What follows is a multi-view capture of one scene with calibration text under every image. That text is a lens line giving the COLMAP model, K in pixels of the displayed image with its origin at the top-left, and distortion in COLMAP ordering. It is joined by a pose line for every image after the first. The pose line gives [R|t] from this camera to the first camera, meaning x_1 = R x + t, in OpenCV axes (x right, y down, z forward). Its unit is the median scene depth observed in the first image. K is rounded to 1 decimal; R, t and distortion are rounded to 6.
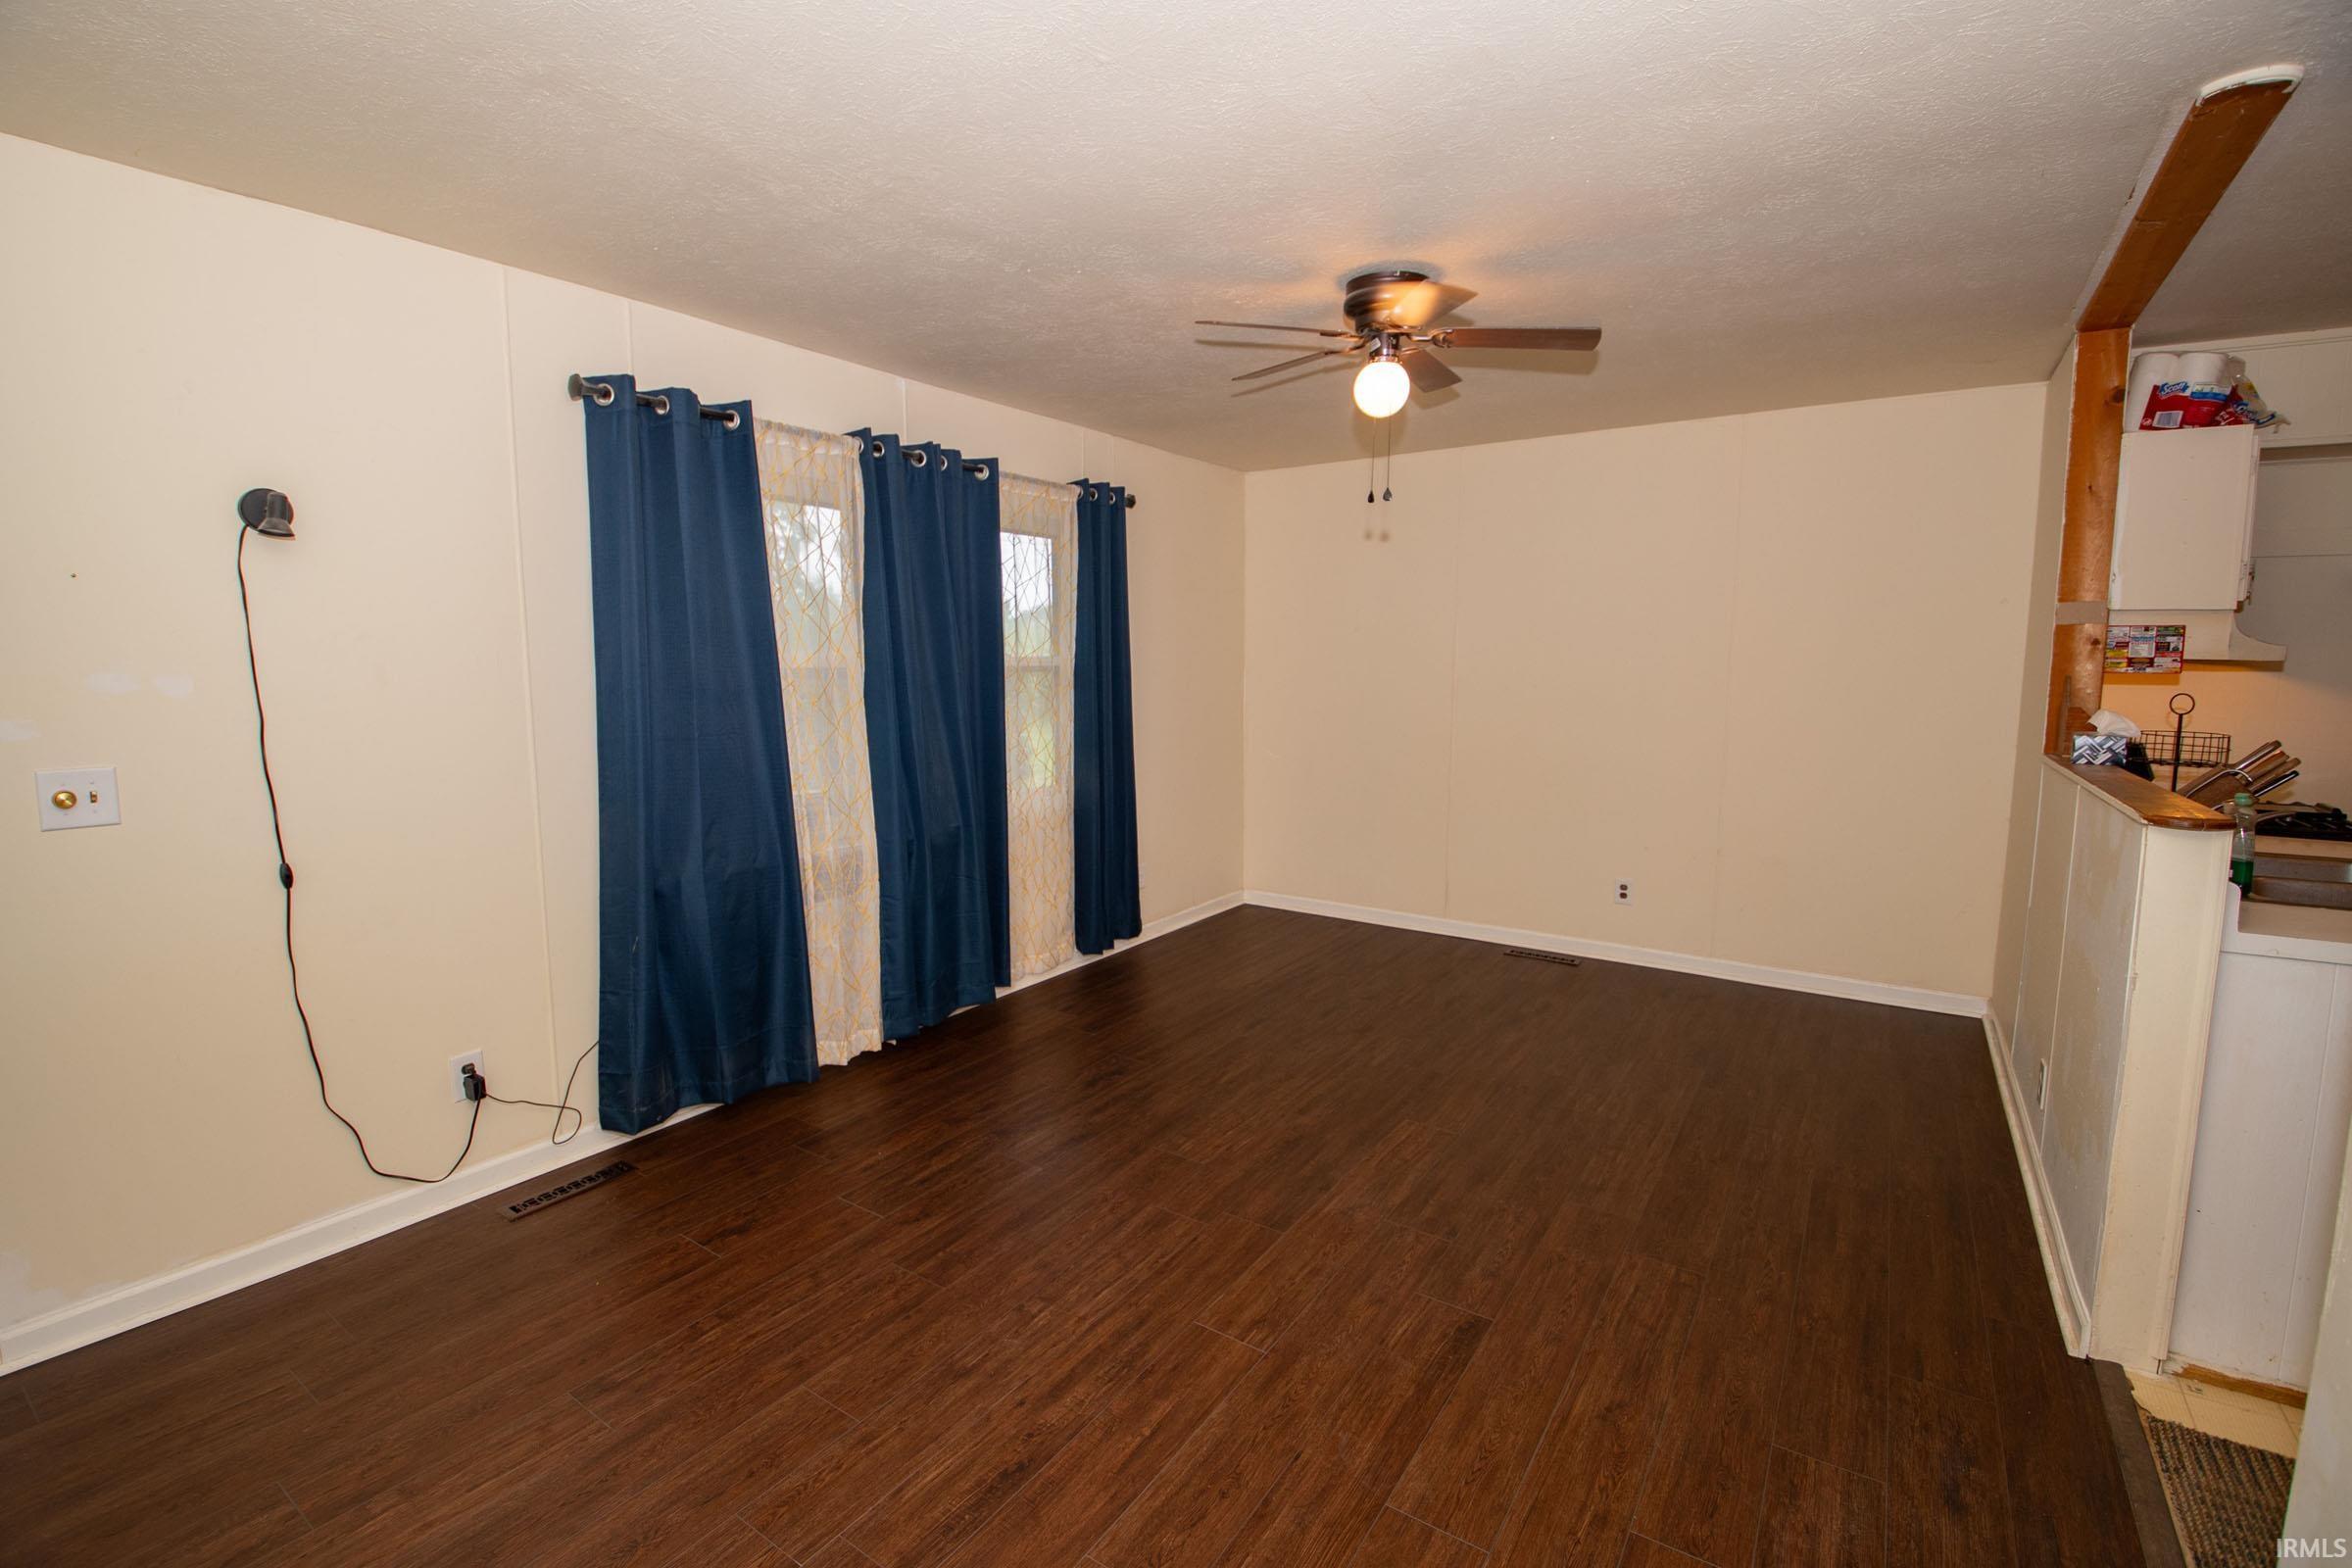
lens RADIAL K [[1040.6, 0, 1176.0], [0, 1040.6, 784.0], [0, 0, 1]] dist [0.003563, -0.016864]
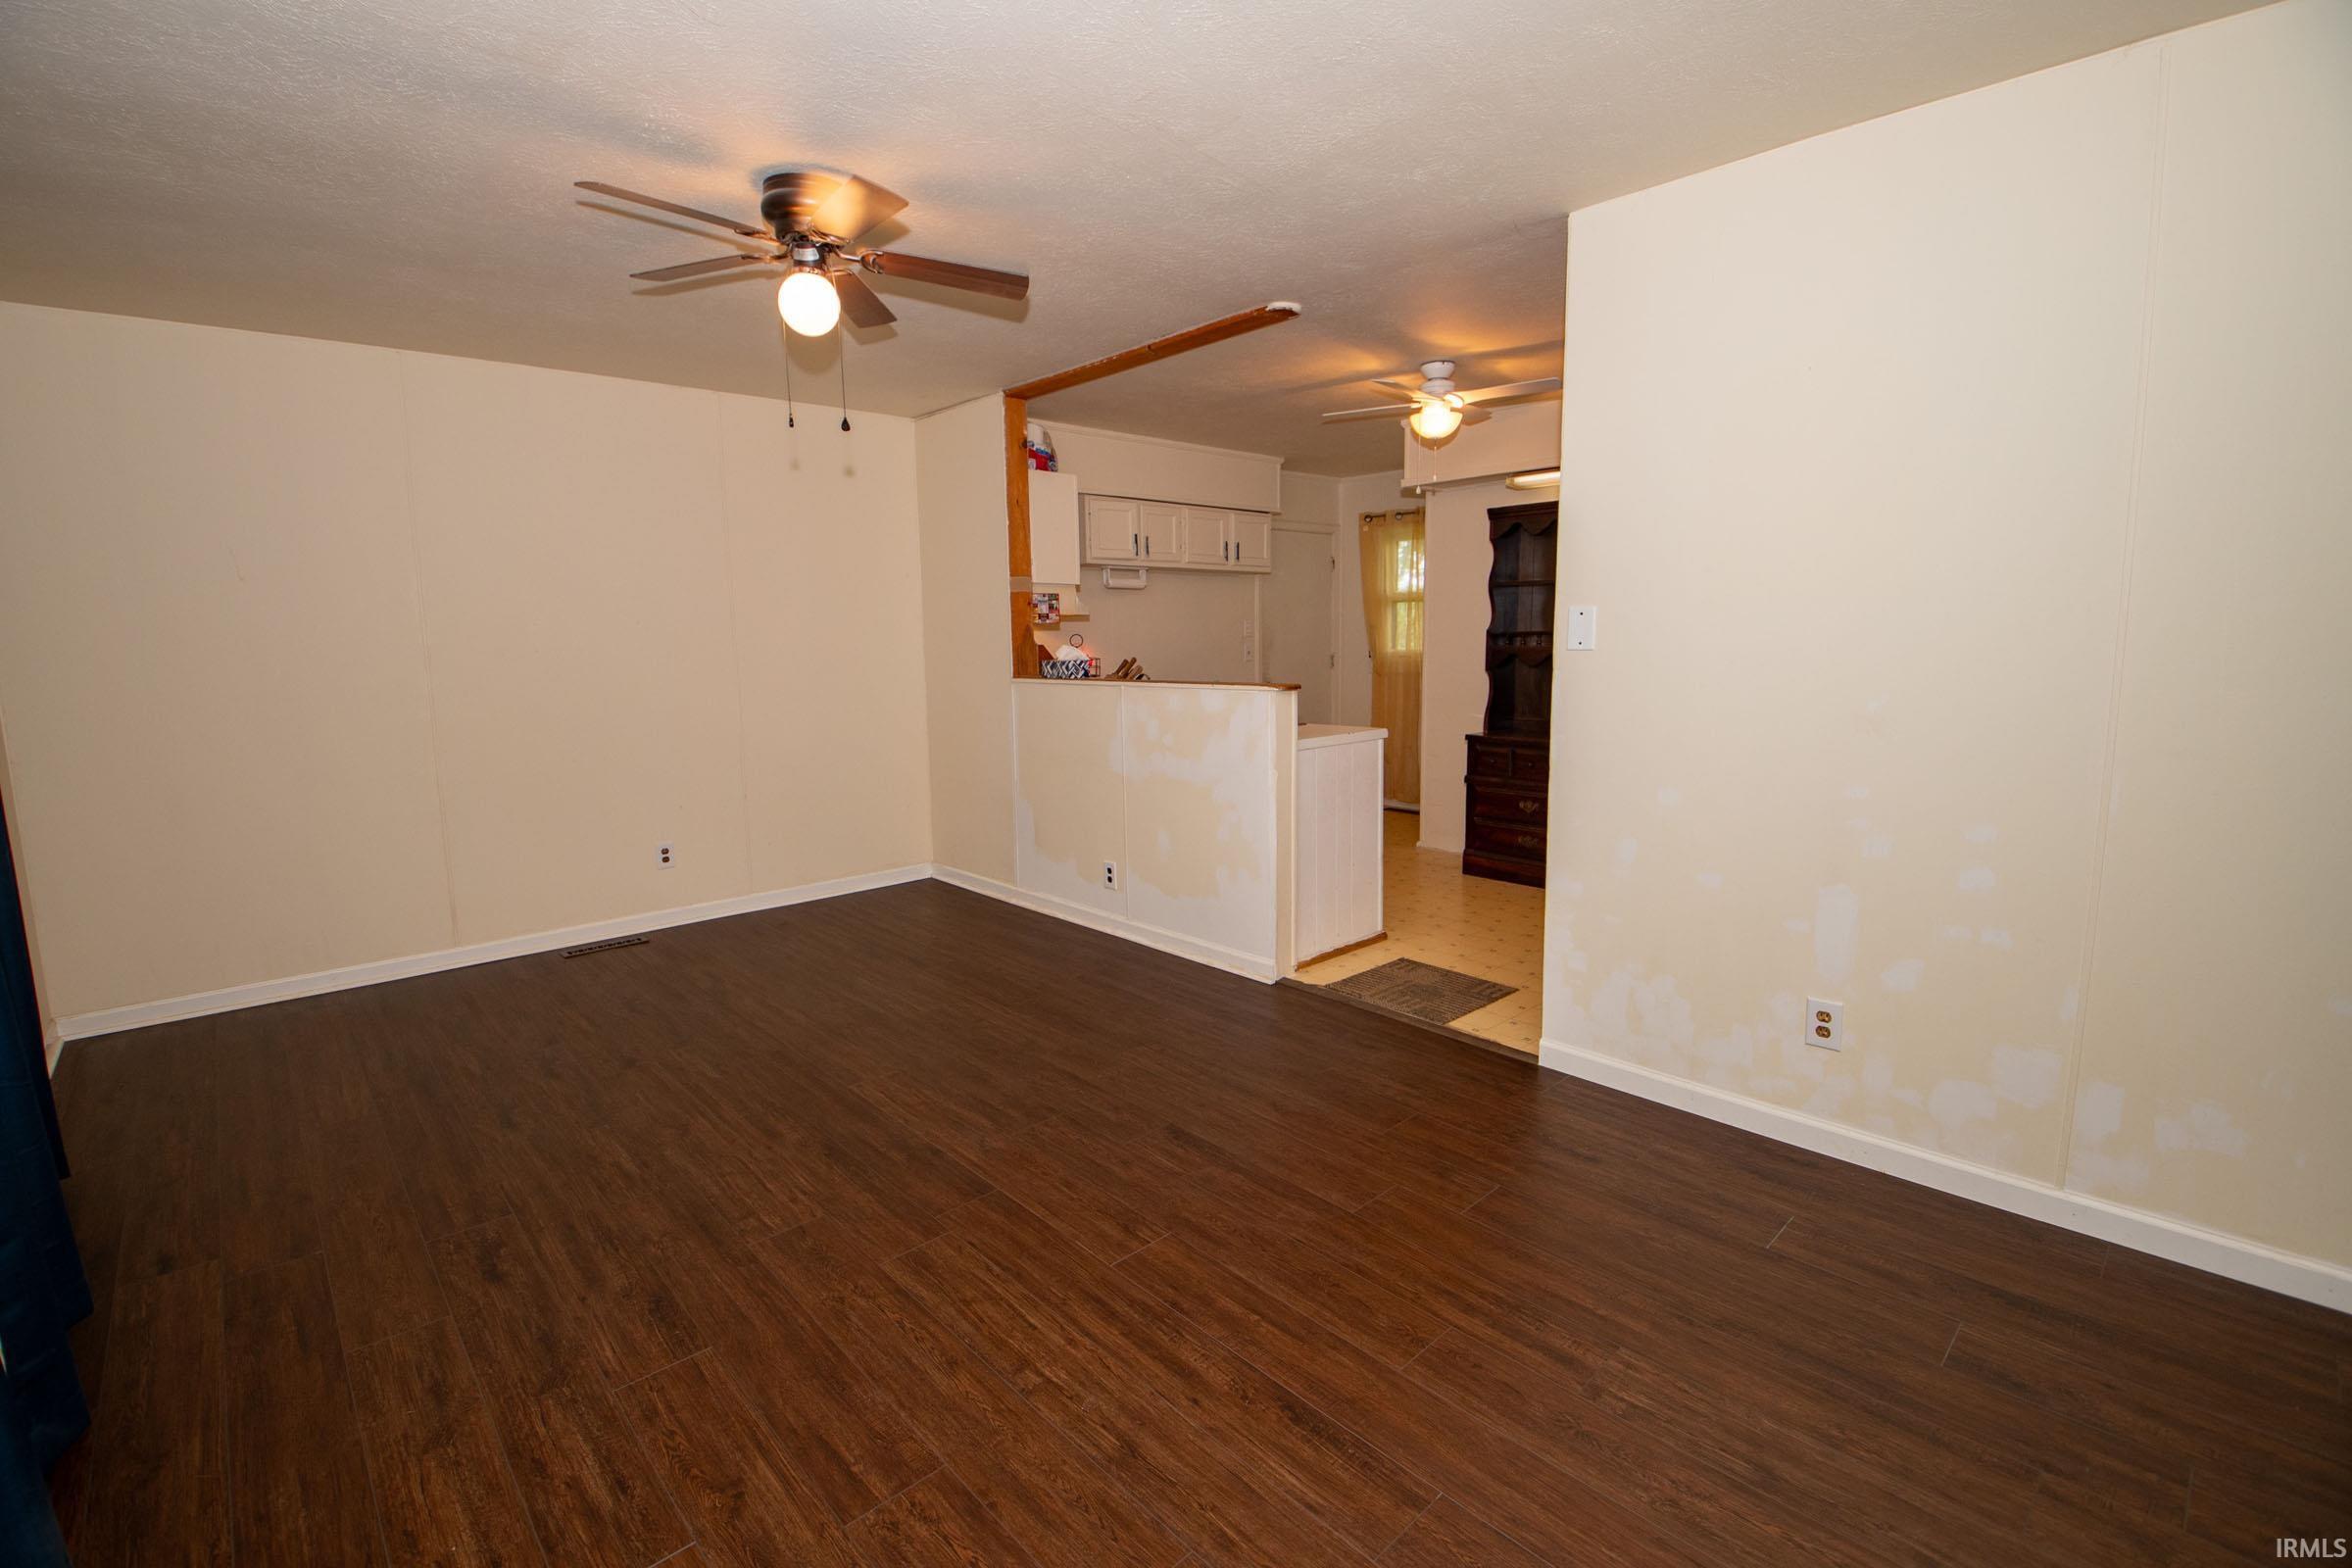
lens RADIAL K [[1026.1, 0, 1134.9], [0, 1026.1, 762.9], [0, 0, 1]] dist [0.019763, -0.028932]
pose [[0.243801, -0.129622, 0.961124, -0.633053], [0.132697, 0.986166, 0.099339, -0.034953], [-0.960704, 0.103320, 0.257629, 0.502865]]
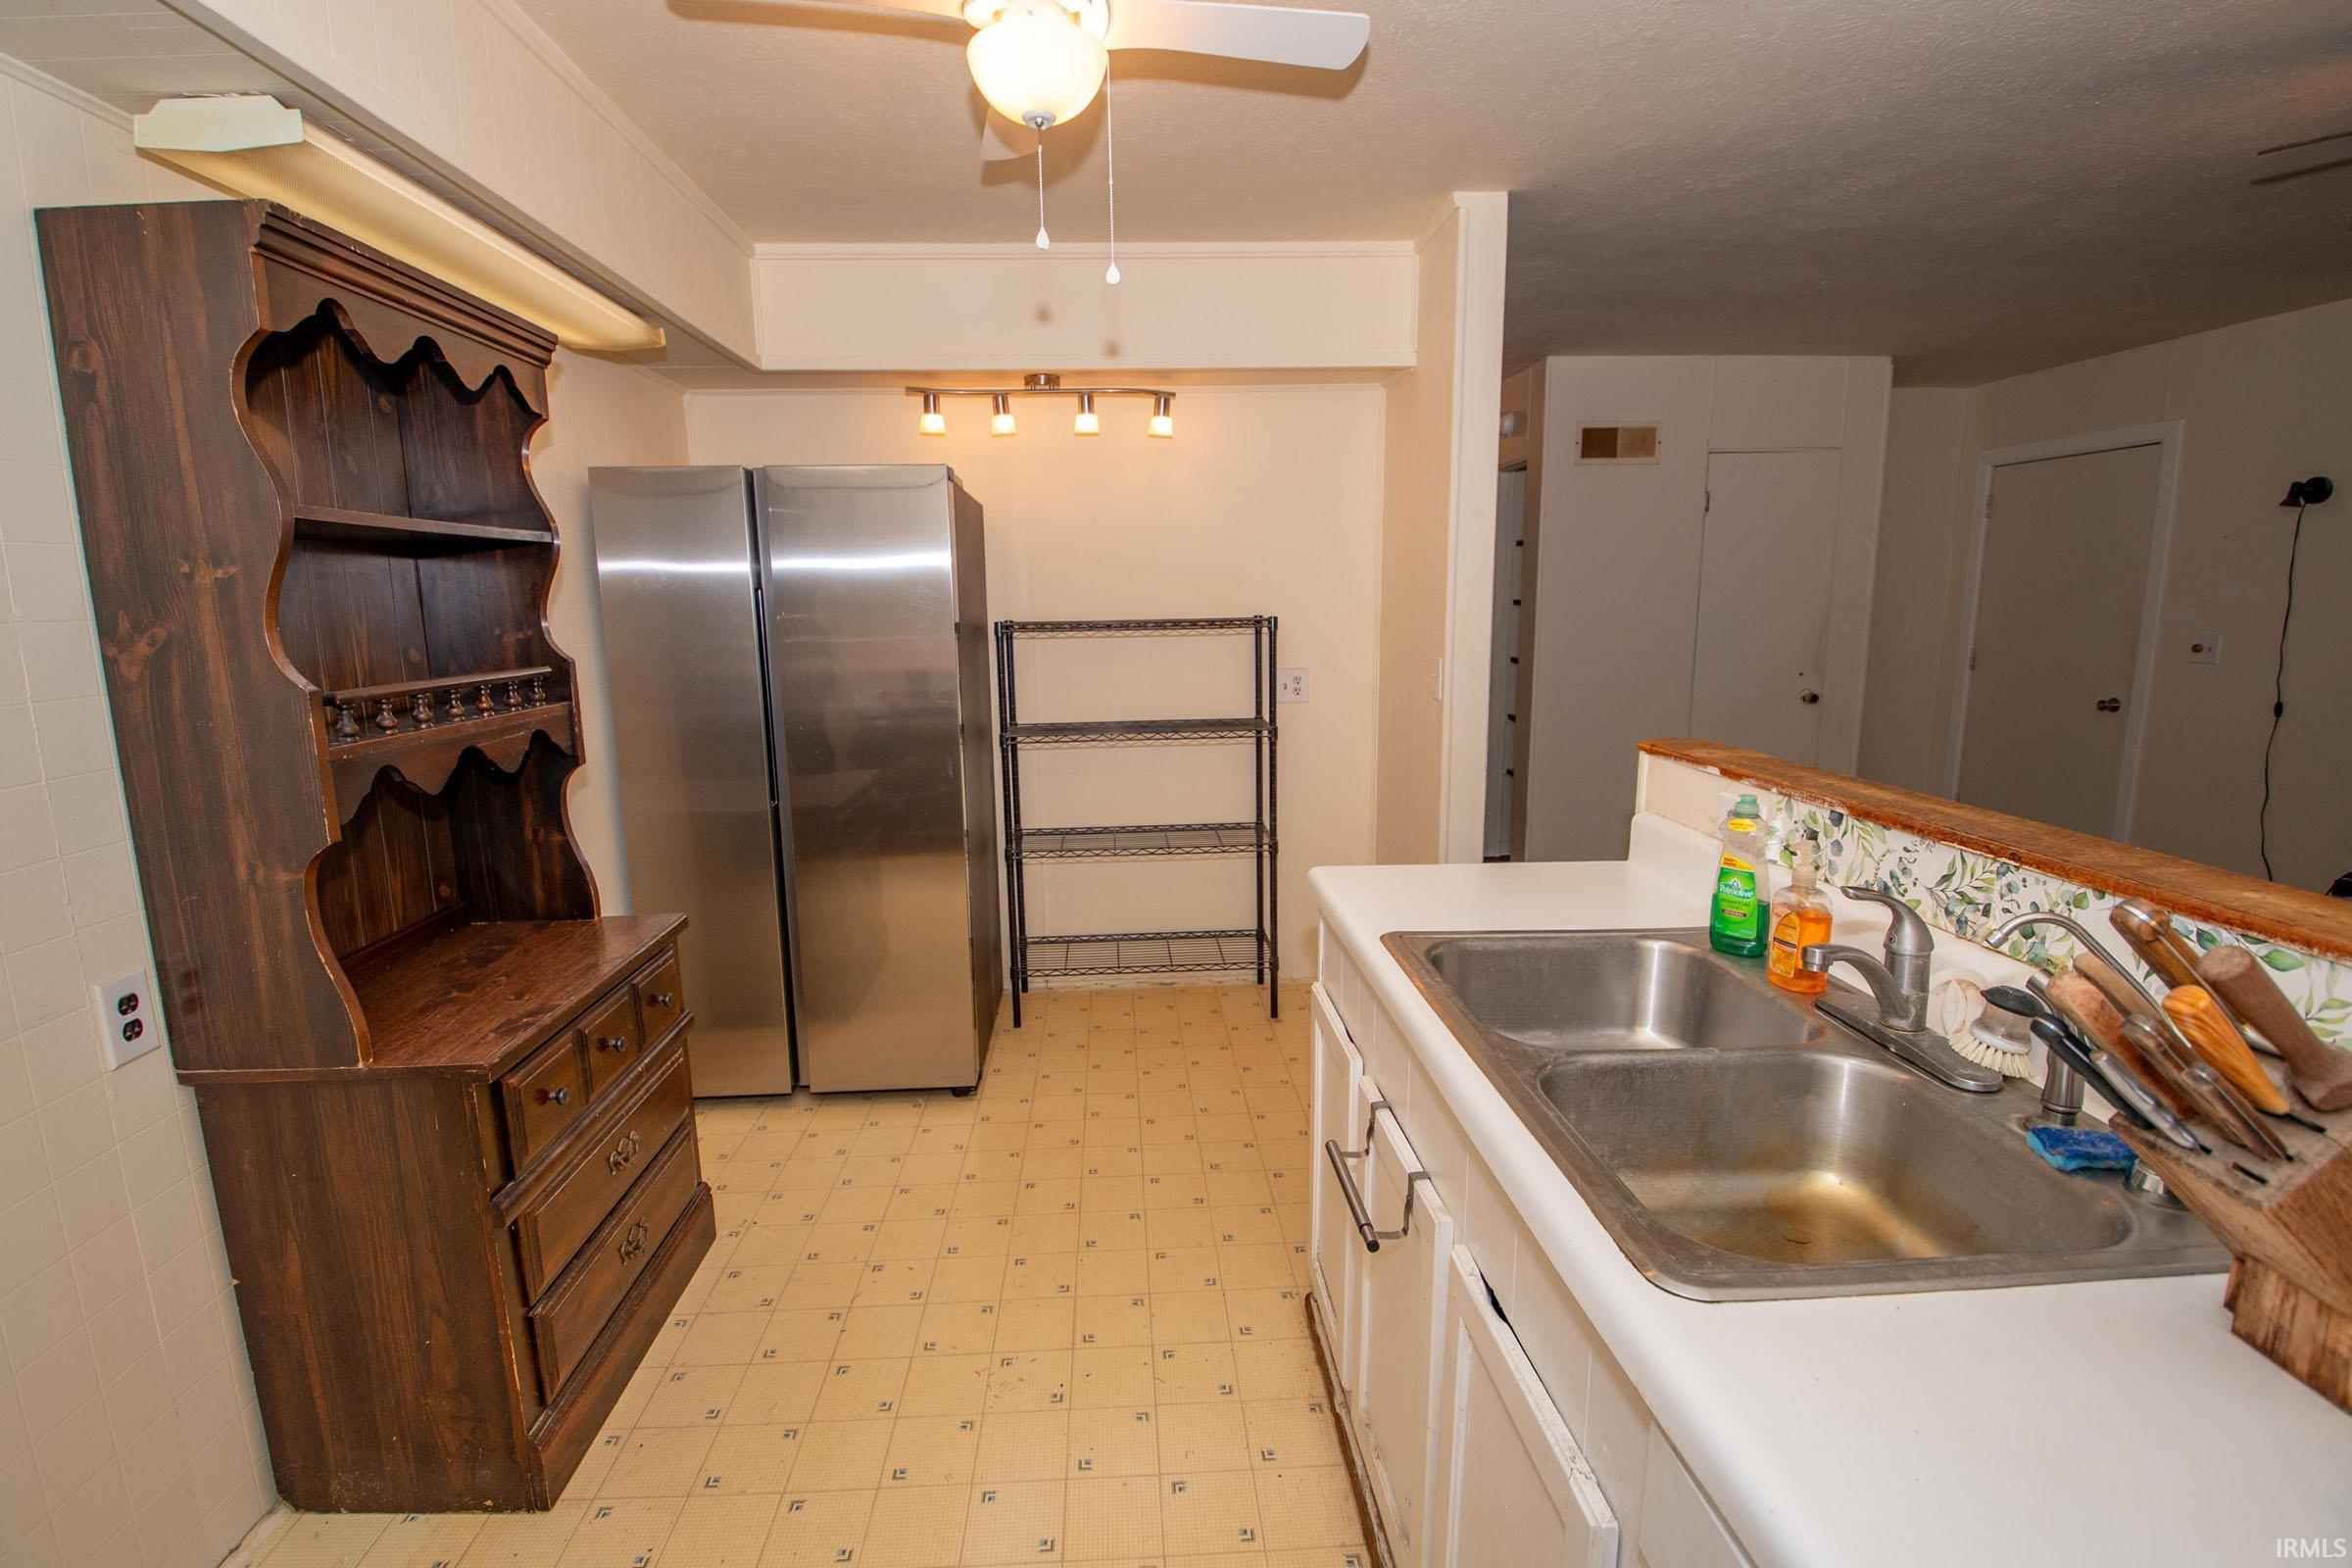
lens RADIAL K [[1050.4, 0, 1165.8], [0, 1050.4, 774.8], [0, 0, 1]] dist [0.022517, -0.032735]
pose [[-0.797822, 0.112252, -0.592351, 1.271918], [-0.055068, 0.964839, 0.257008, -0.110275], [0.600373, 0.237666, -0.763588, 0.954317]]
